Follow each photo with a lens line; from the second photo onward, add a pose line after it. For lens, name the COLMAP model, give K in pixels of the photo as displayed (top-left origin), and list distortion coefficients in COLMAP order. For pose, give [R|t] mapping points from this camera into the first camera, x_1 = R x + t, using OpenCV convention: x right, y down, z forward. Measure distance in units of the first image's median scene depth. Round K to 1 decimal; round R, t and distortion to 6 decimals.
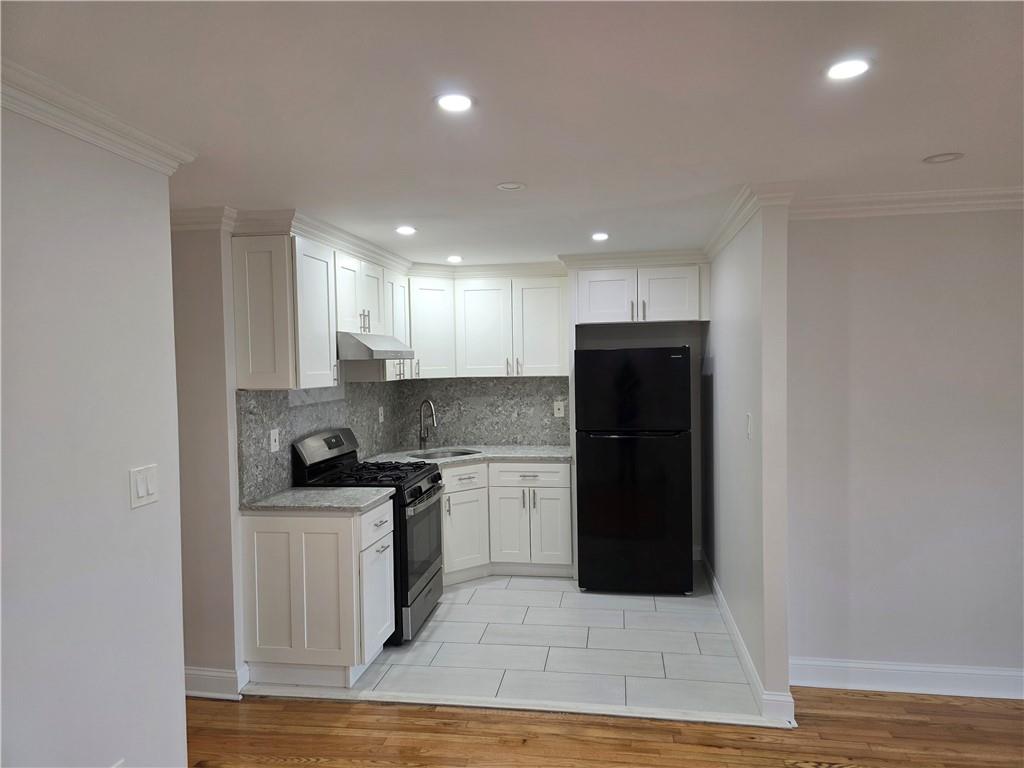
lens RADIAL K [[685.8, 0, 509.1], [0, 685.8, 387.2], [0, 0, 1]] dist [0.063245, -0.057432]
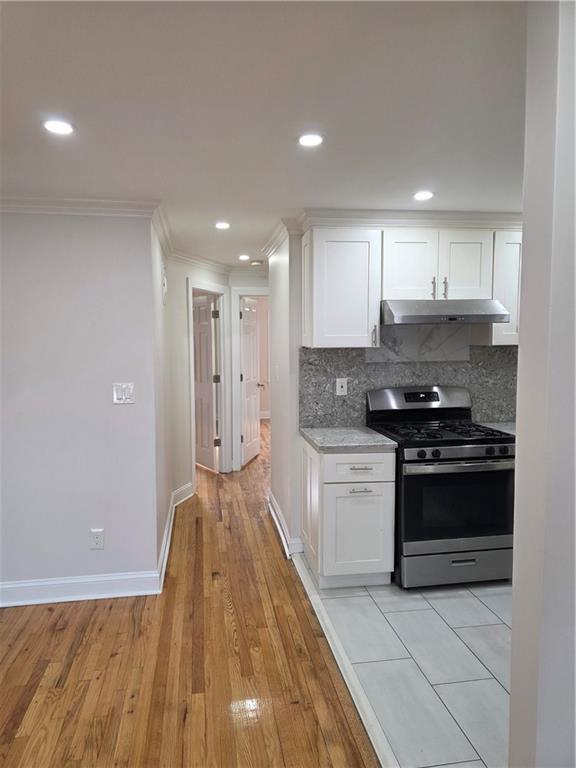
lens RADIAL K [[512.1, 0, 276.4], [0, 512.1, 373.9], [0, 0, 1]] dist [0.070280, -0.057829]
pose [[0.305997, 0.083277, -0.948383, 0.529914], [-0.032753, 0.996498, 0.076934, -0.017791], [0.951469, 0.007521, 0.307653, 0.565616]]
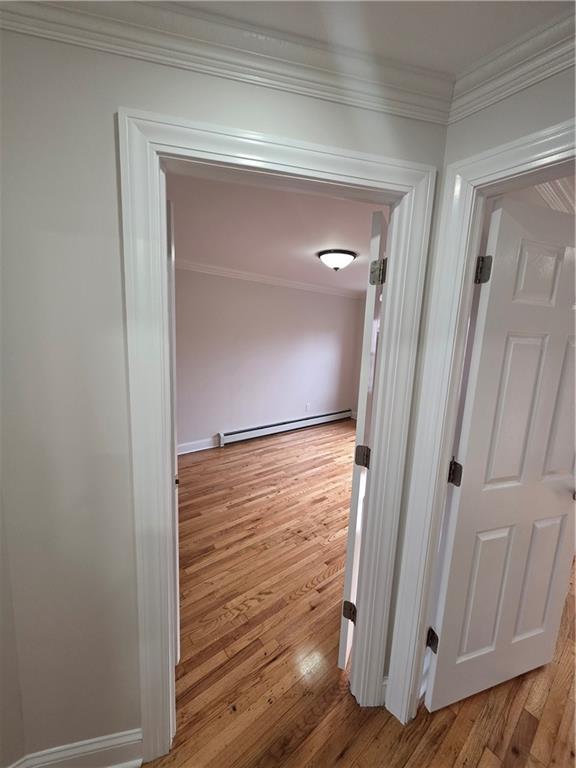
lens RADIAL K [[306.7, 0, 289.3], [0, 306.7, 382.3], [0, 0, 1]] dist [-0.000136, 0.000254]
pose [[-0.662925, 0.109414, -0.740647, -0.686989], [-0.055424, 0.979377, 0.194289, -0.018615], [0.746631, 0.169848, -0.643190, 1.004990]]
